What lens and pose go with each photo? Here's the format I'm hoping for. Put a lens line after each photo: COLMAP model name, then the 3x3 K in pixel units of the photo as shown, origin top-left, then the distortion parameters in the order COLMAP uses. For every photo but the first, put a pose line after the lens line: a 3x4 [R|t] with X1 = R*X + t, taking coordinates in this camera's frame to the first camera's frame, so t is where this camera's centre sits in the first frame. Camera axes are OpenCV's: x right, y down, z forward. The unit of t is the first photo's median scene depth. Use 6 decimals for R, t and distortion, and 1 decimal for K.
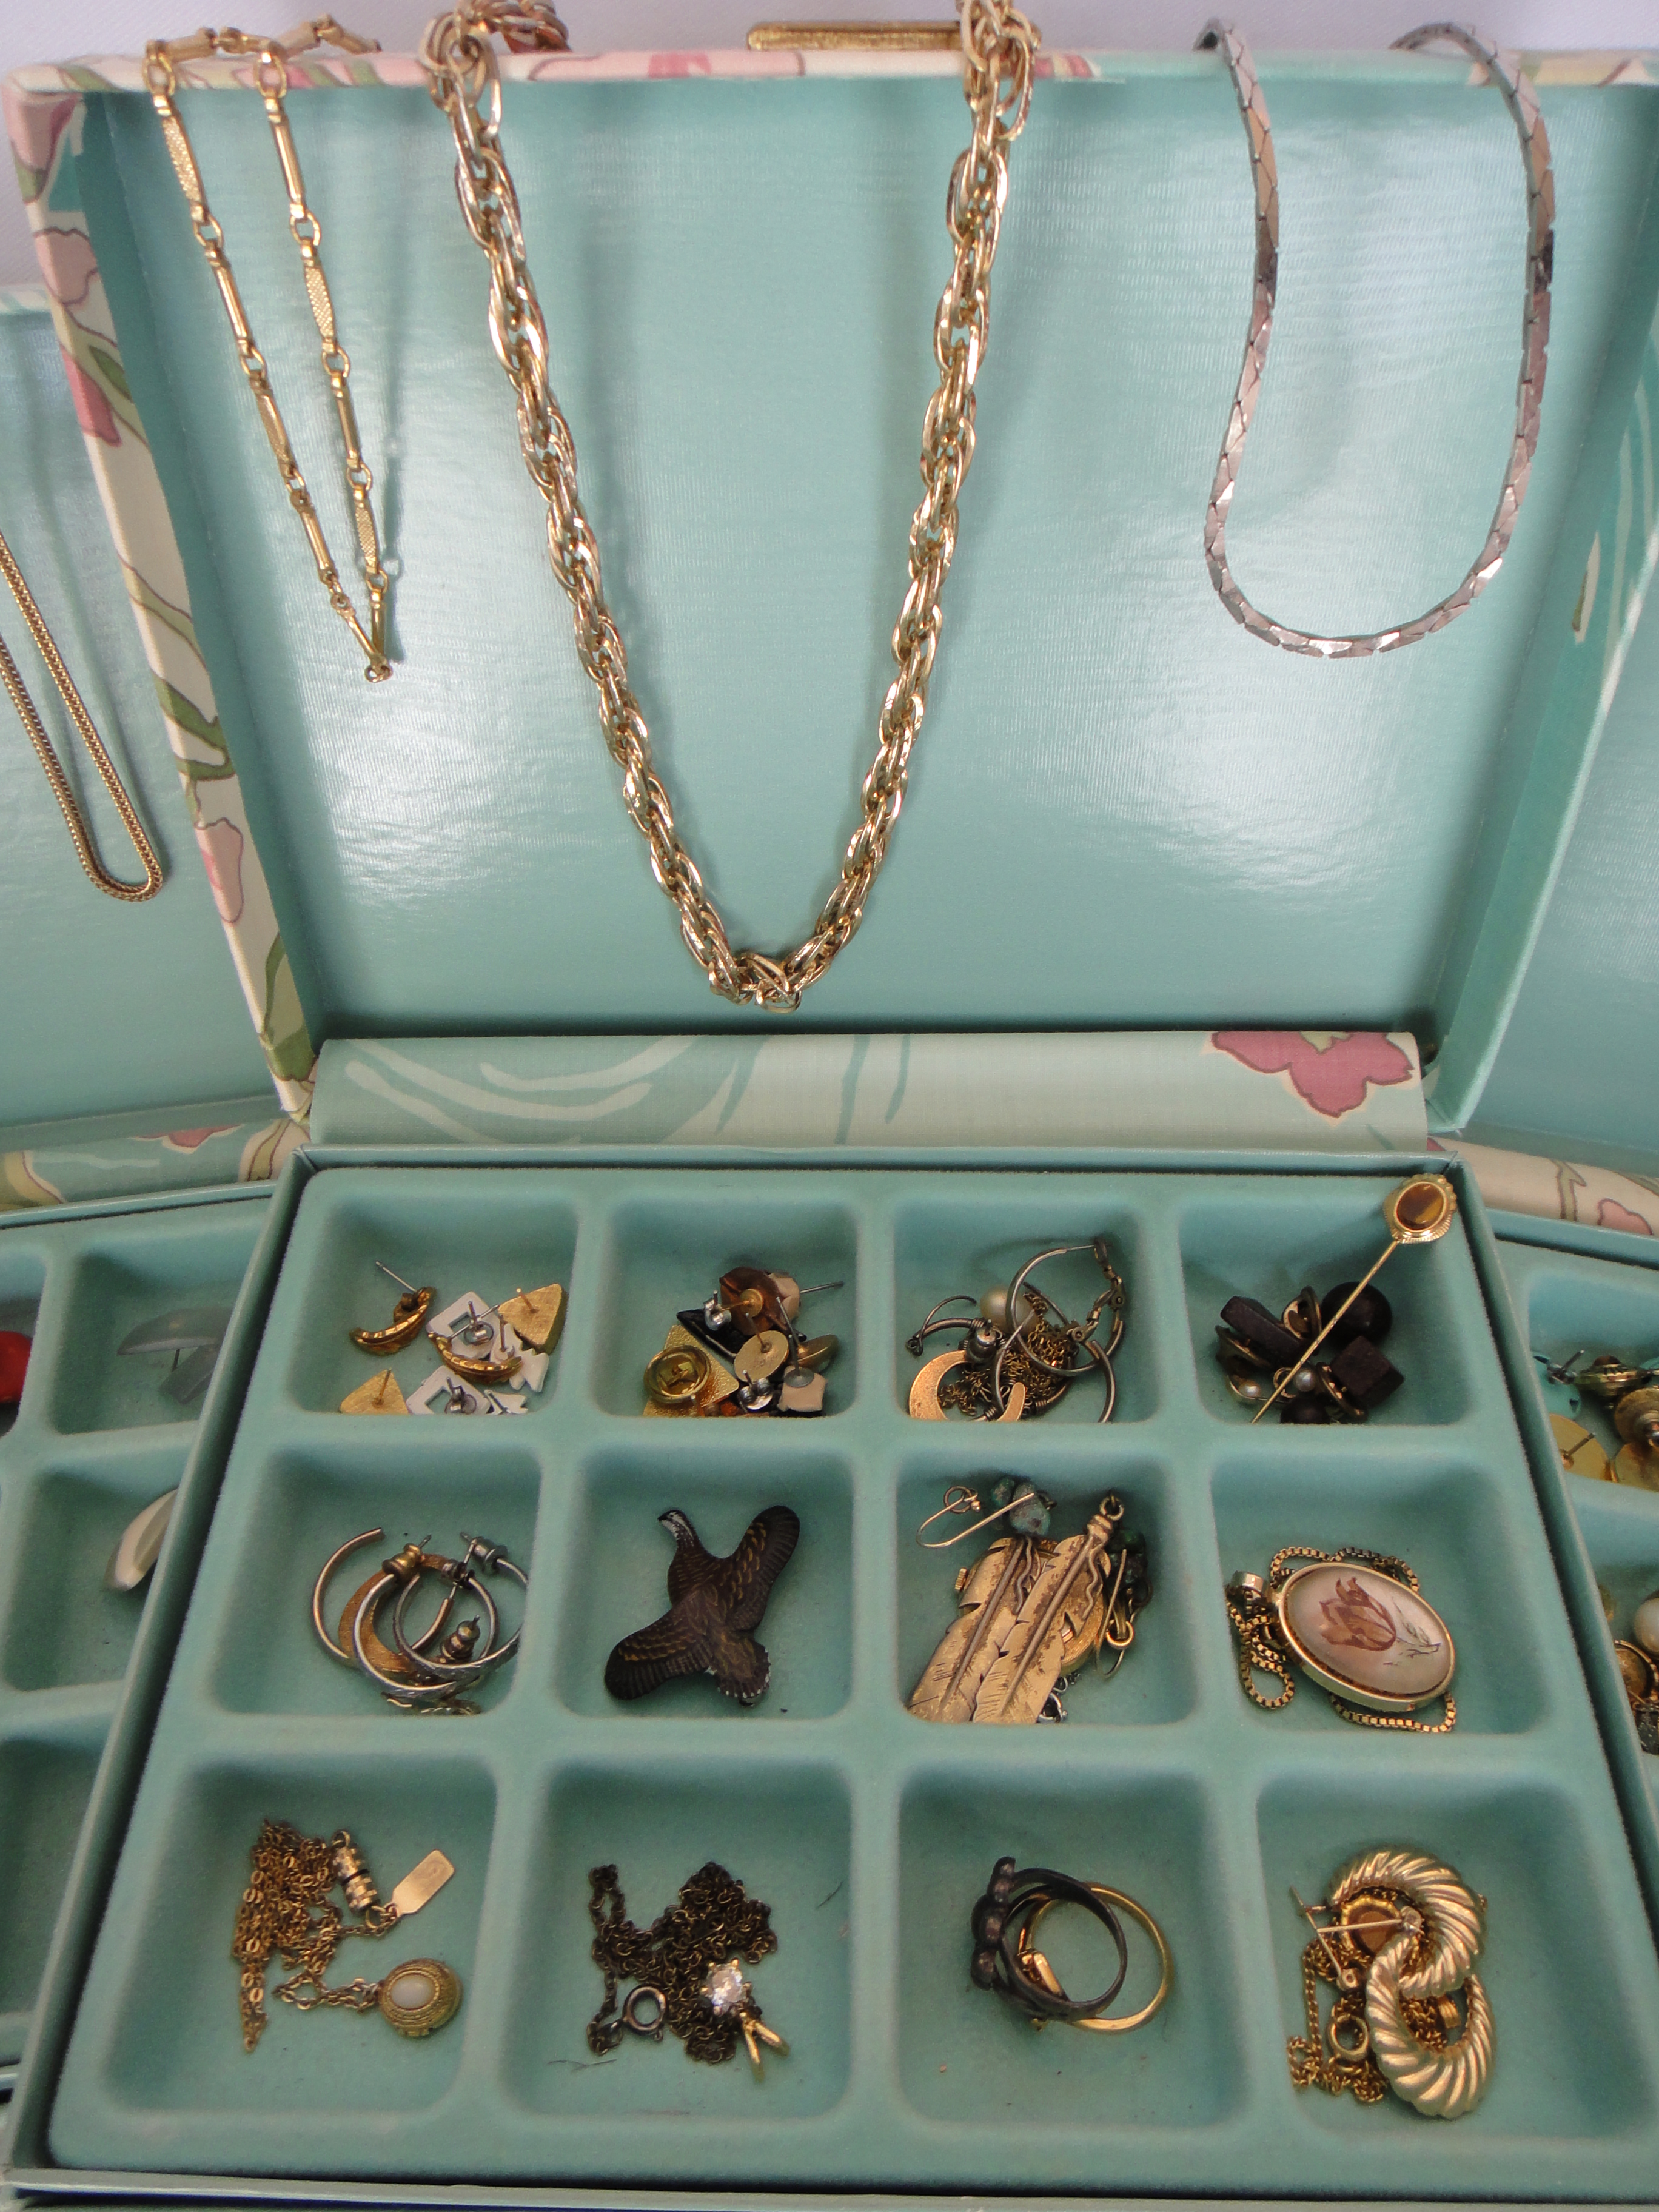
lens RADIAL K [[1657.2, 0, 829.5], [0, 1657.2, 1106.0], [0, 0, 1]] dist [-0.027918, 0.006759]
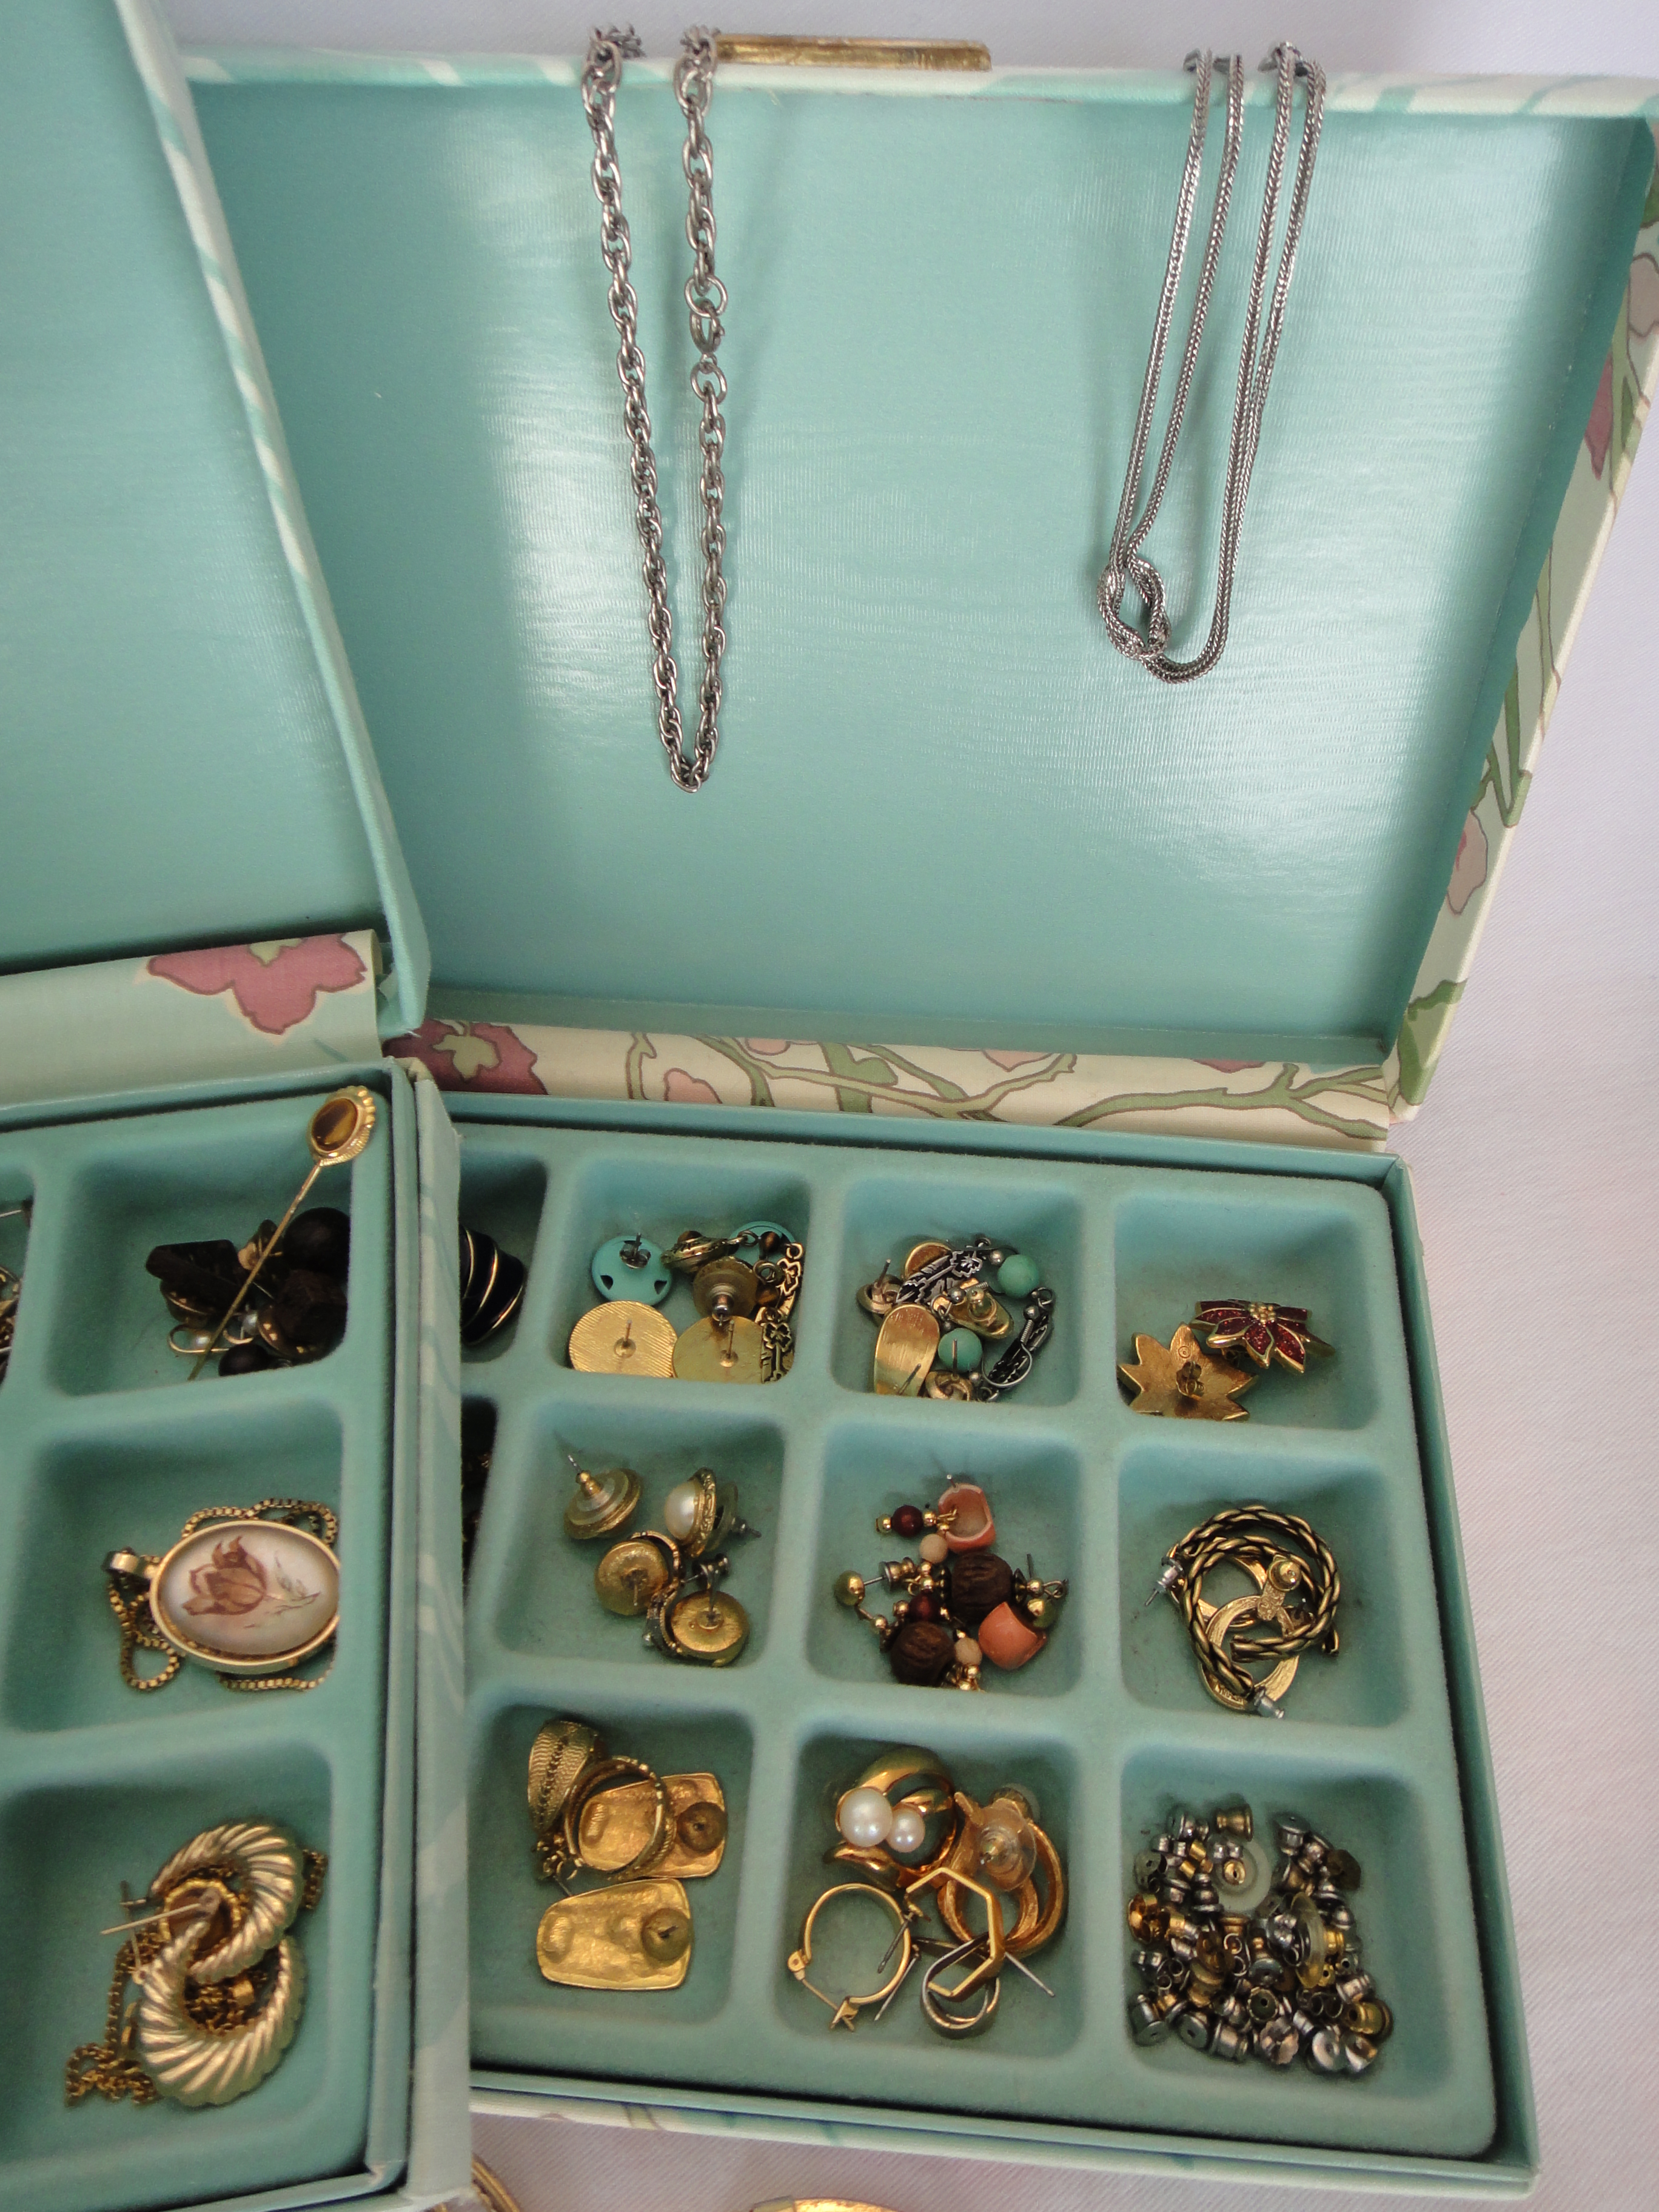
lens RADIAL K [[1645.3, 0, 966.1], [0, 1645.3, 1115.4], [0, 0, 1]] dist [-0.007865, -0.004945]
pose [[0.983471, -0.138757, 0.116323, 0.629238], [0.125706, 0.985622, 0.112902, -0.004416], [-0.130317, -0.096414, 0.986774, 0.043502]]
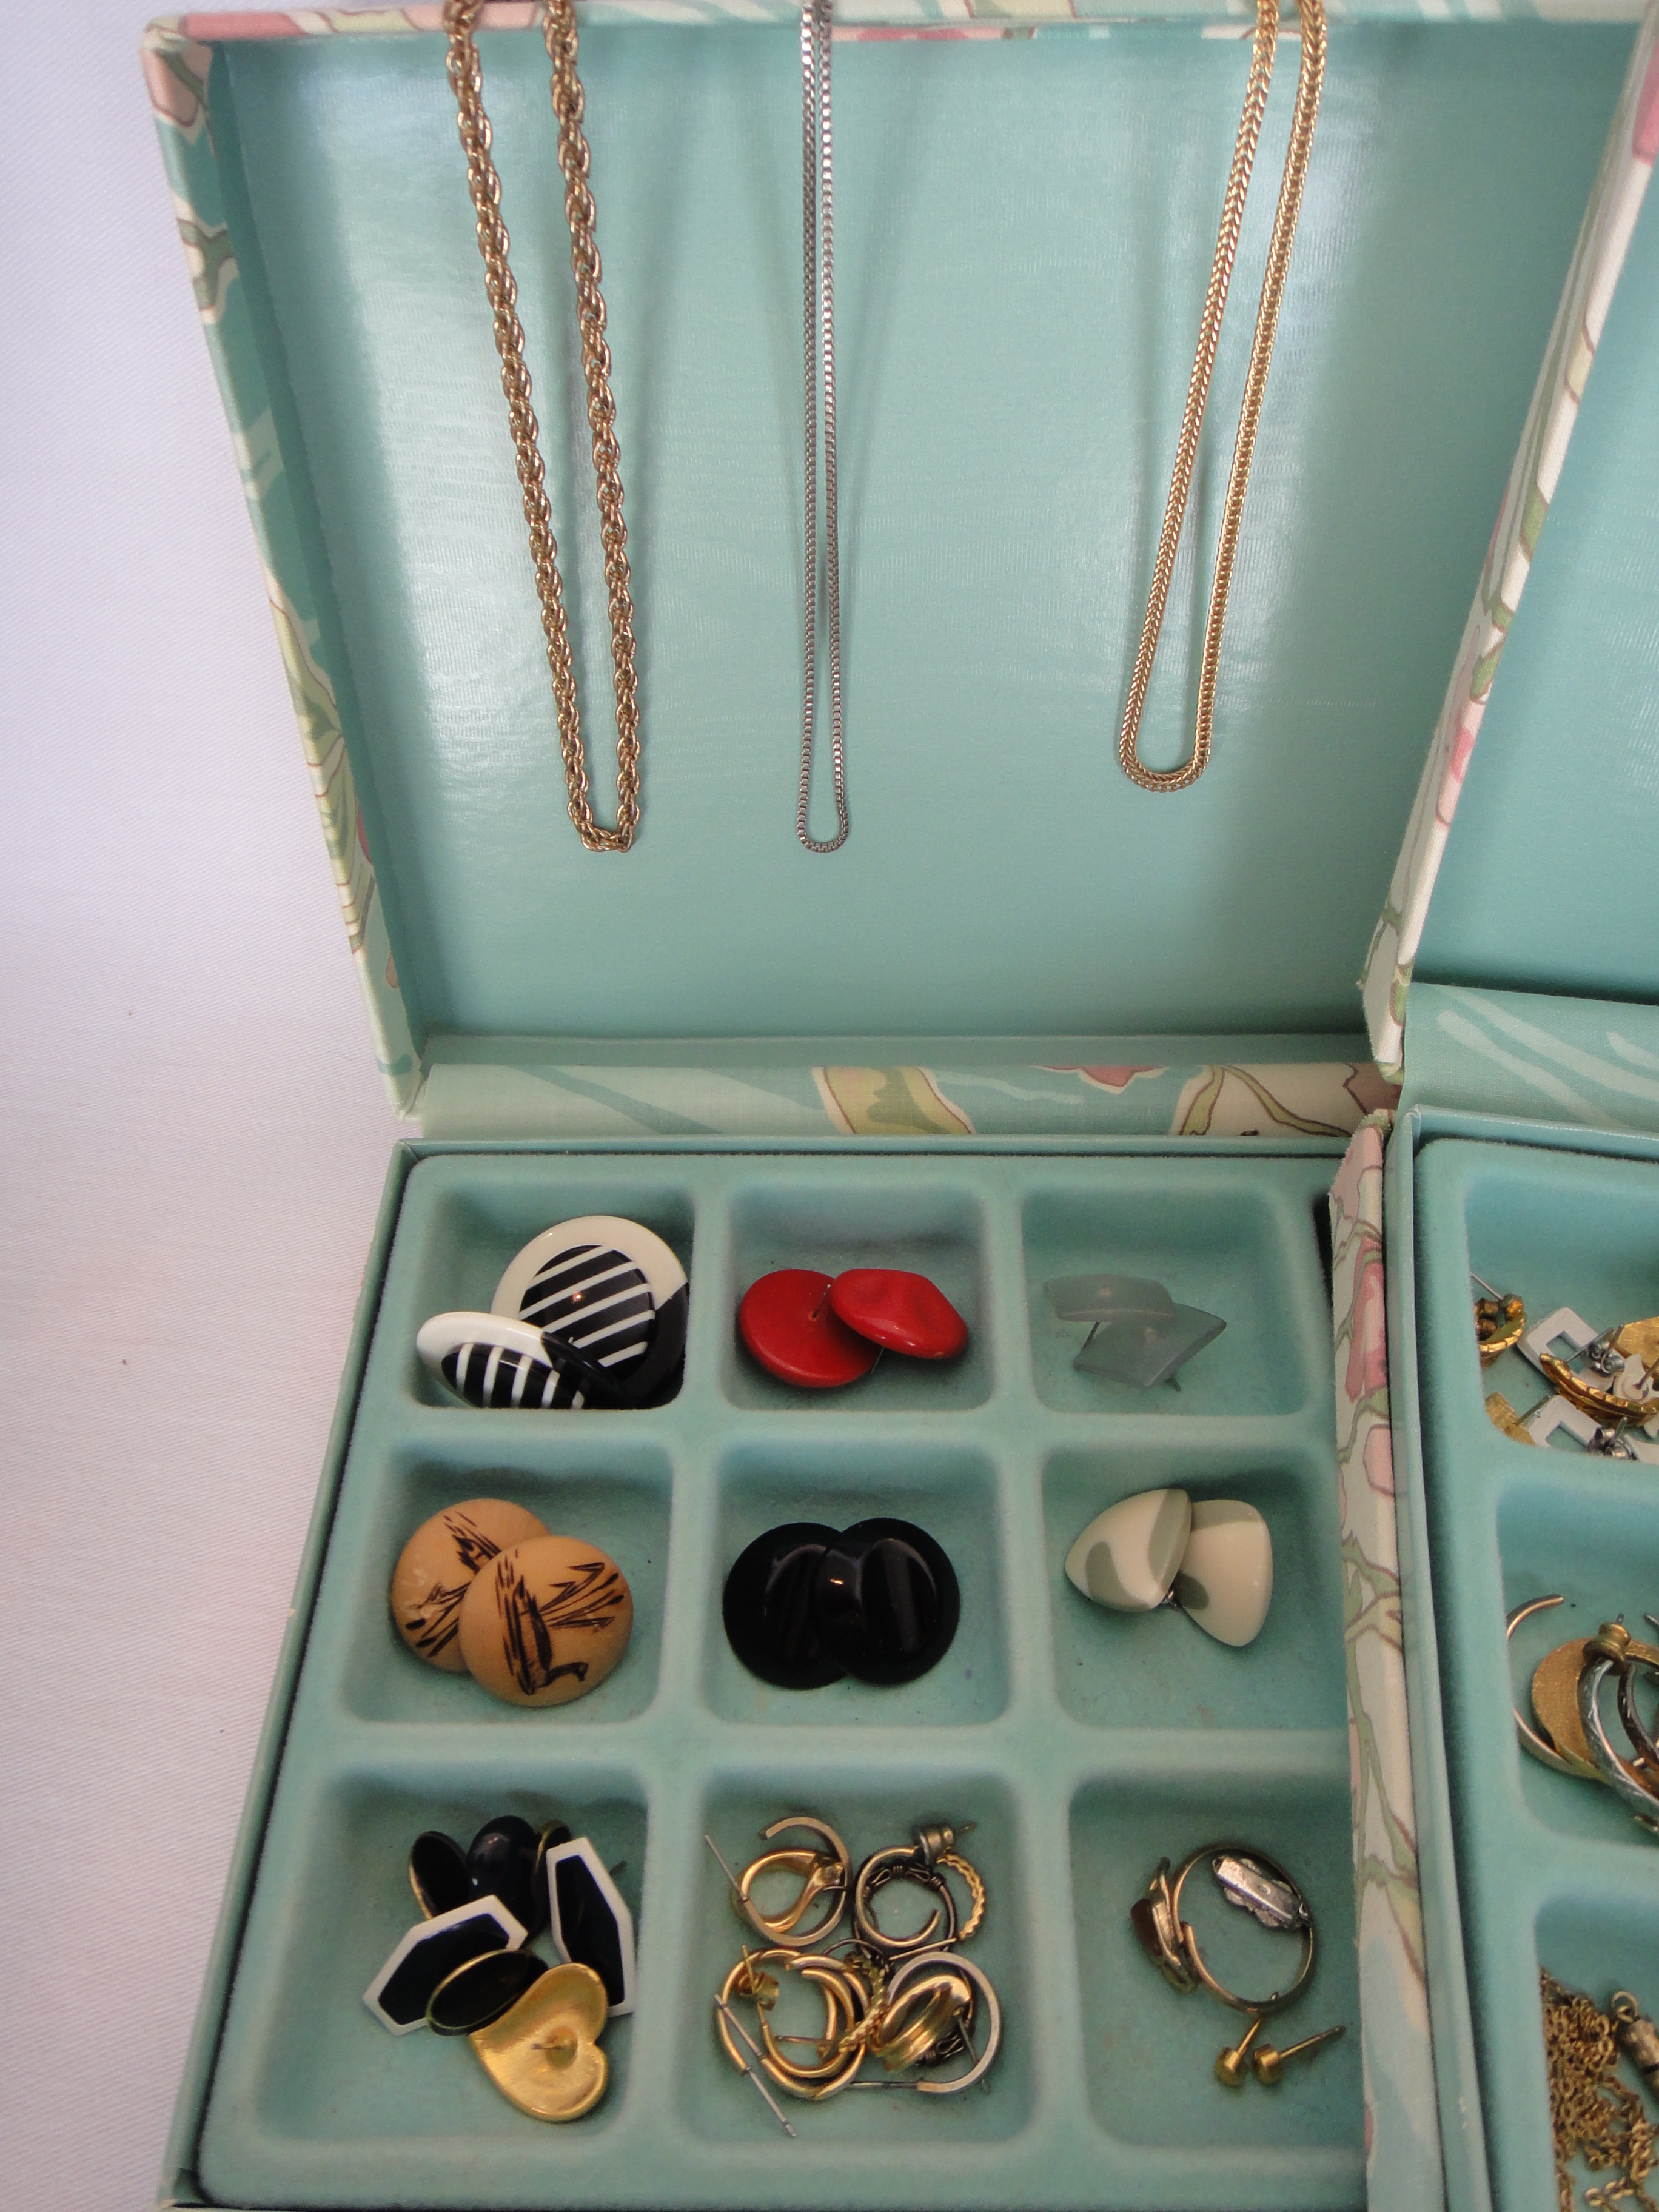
lens RADIAL K [[1635.4, 0, 721.1], [0, 1635.4, 1102.2], [0, 0, 1]] dist [0.002656, -0.001185]
pose [[0.987301, 0.119807, -0.104320, -0.625756], [-0.118185, 0.992756, 0.021613, 0.048669], [0.106154, -0.009010, 0.994309, 0.166676]]
